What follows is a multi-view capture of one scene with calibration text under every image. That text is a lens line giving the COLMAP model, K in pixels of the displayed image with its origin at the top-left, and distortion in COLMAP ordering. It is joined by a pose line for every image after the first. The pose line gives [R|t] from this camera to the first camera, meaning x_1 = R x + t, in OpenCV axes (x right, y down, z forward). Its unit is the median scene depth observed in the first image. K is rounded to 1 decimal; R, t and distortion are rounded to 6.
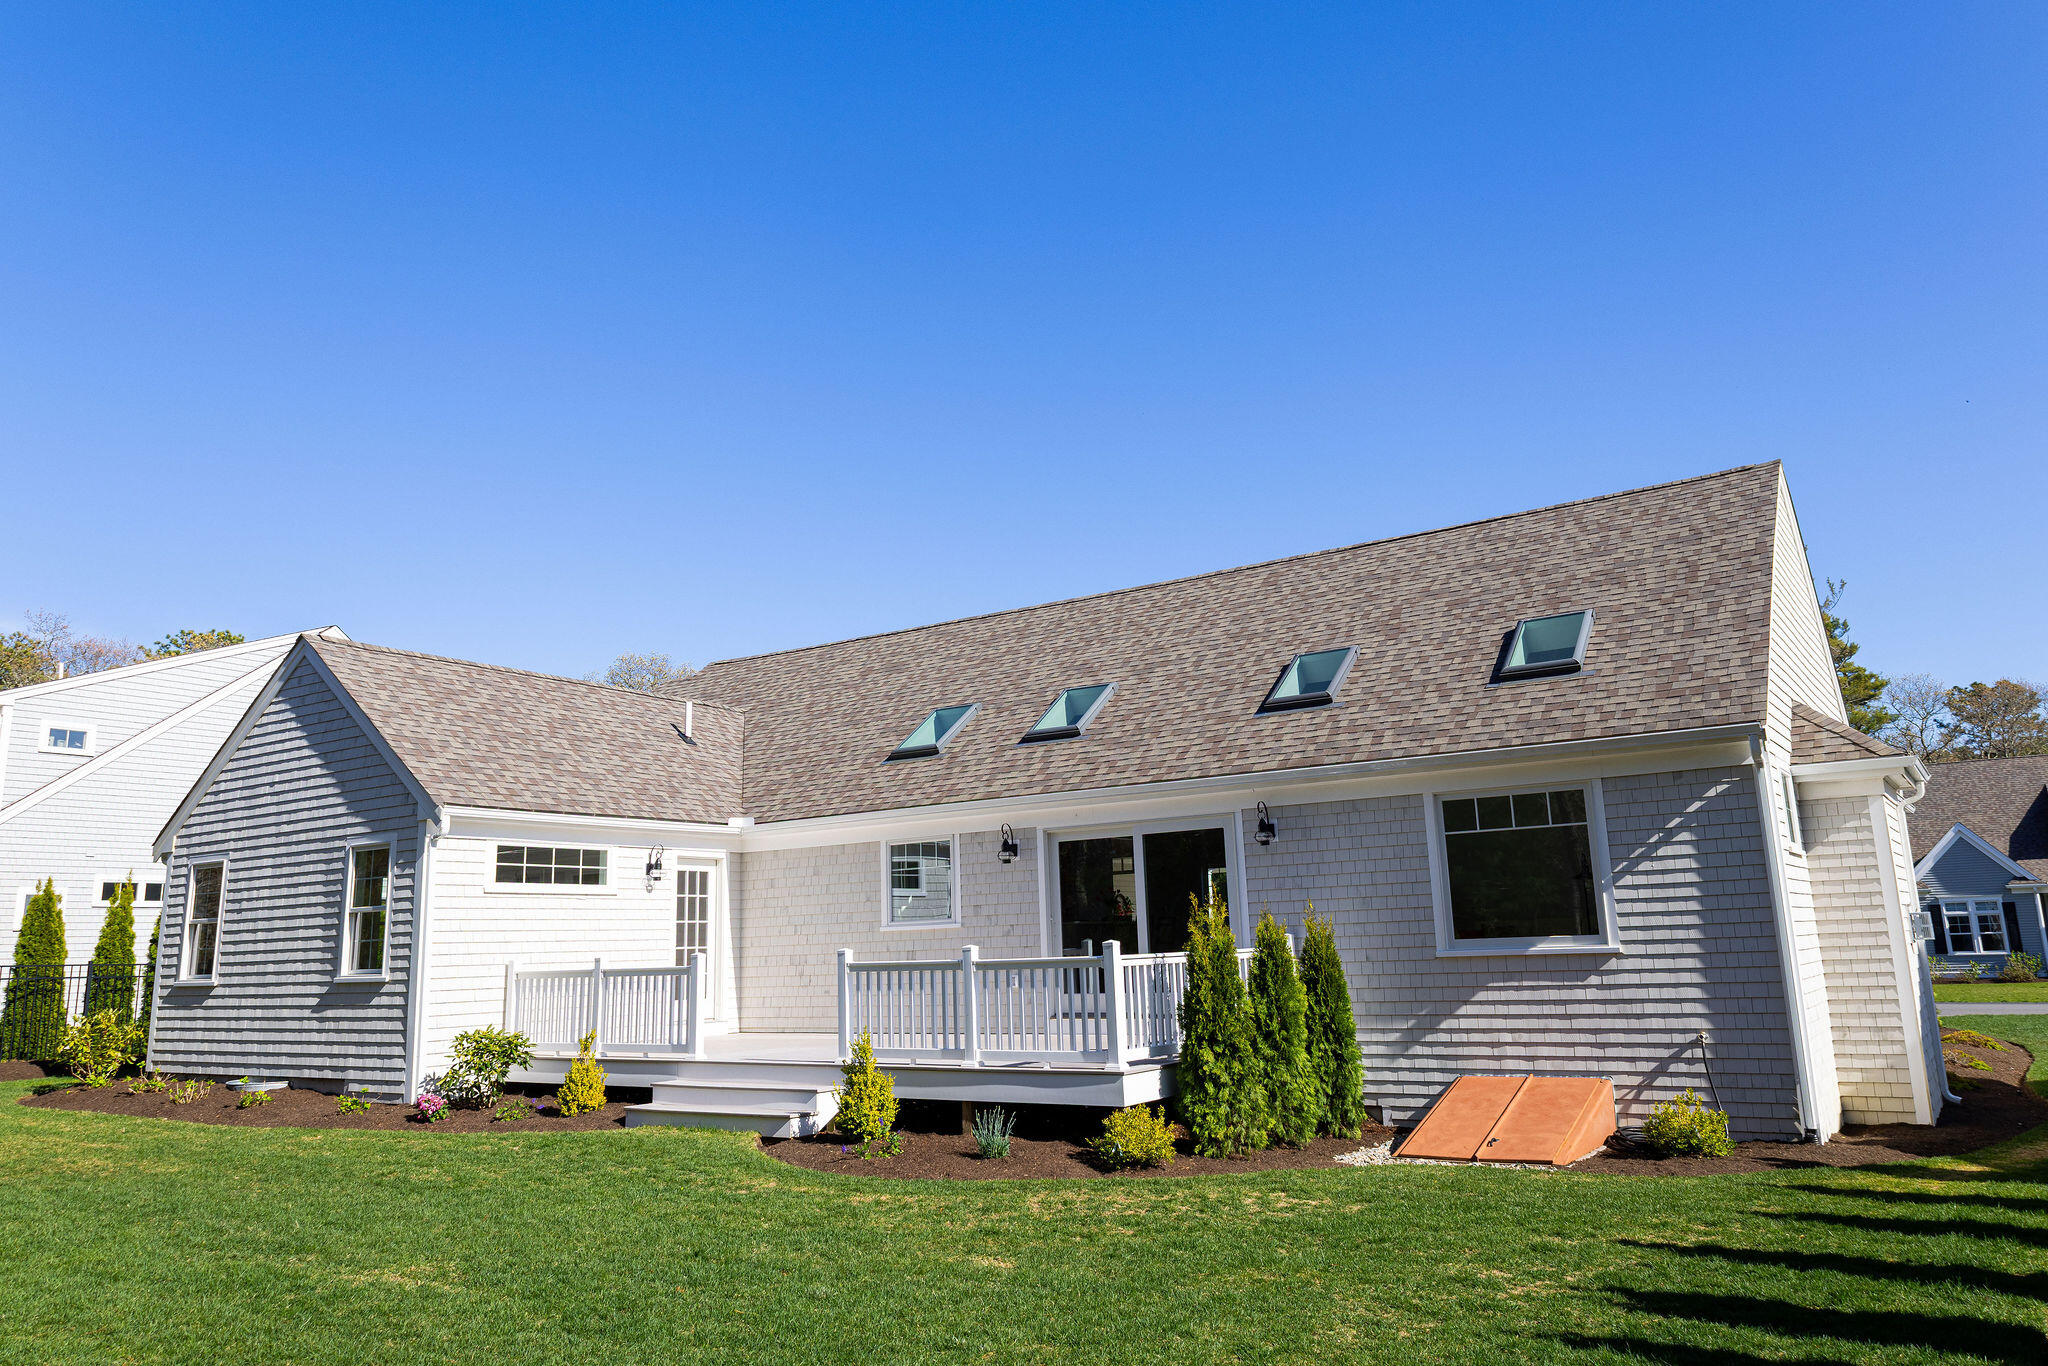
lens RADIAL K [[1330.6, 0, 1018.9], [0, 1330.6, 681.3], [0, 0, 1]] dist [0.009215, 0.009244]
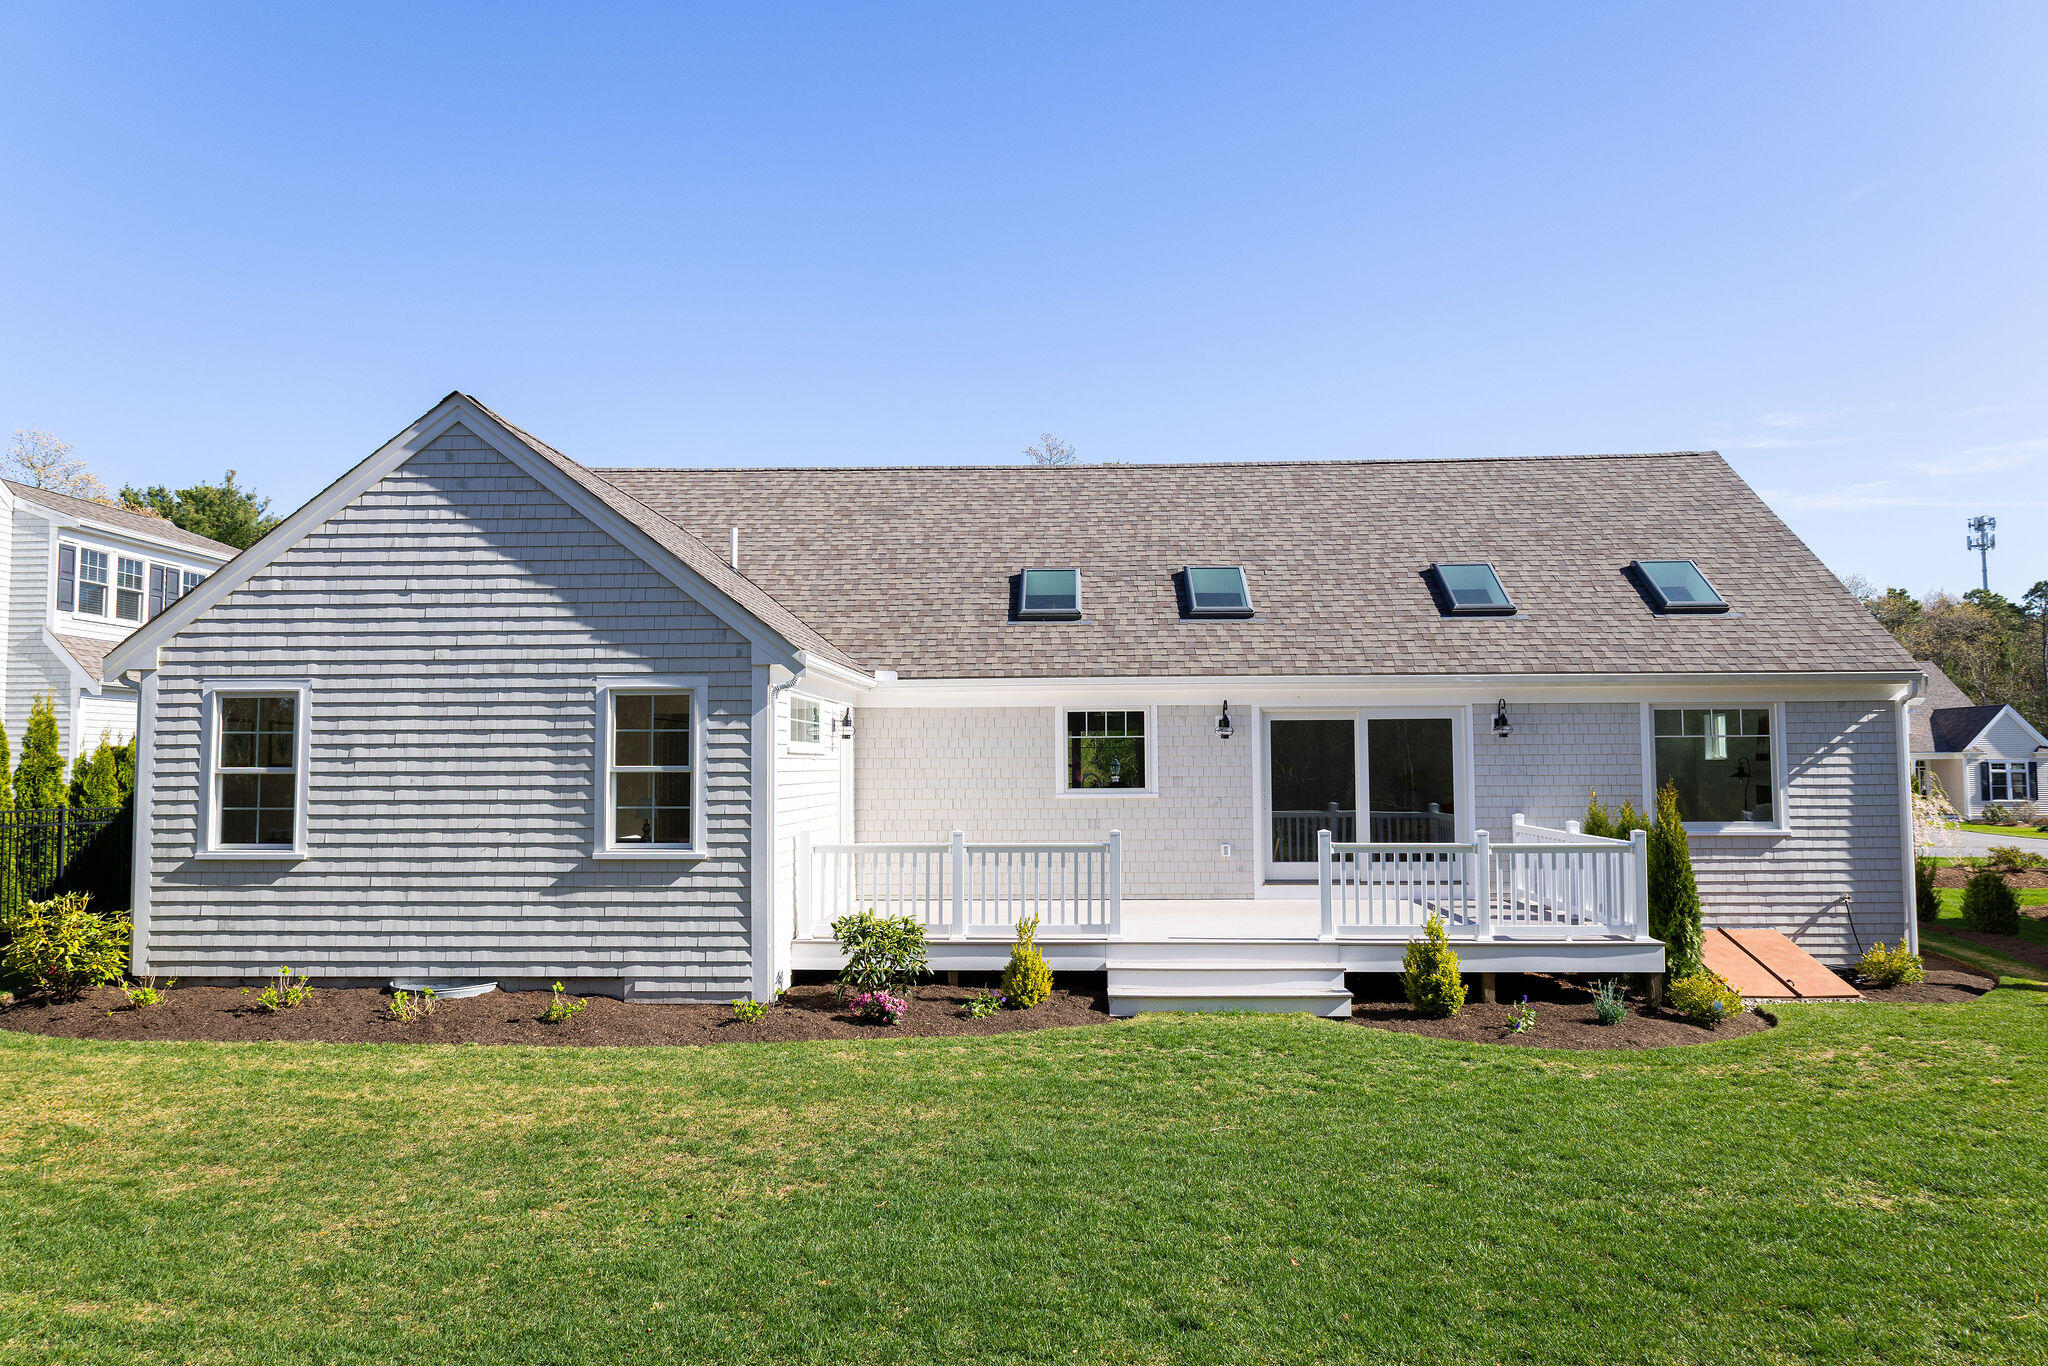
lens RADIAL K [[1330.6, 0, 1021.3], [0, 1330.6, 682.5], [0, 0, 1]] dist [0.009215, 0.009244]
pose [[0.861237, 0.057957, 0.504887, -0.727434], [-0.119818, 0.988626, 0.090898, 0.021703], [-0.493877, -0.138779, 0.858386, 0.223202]]
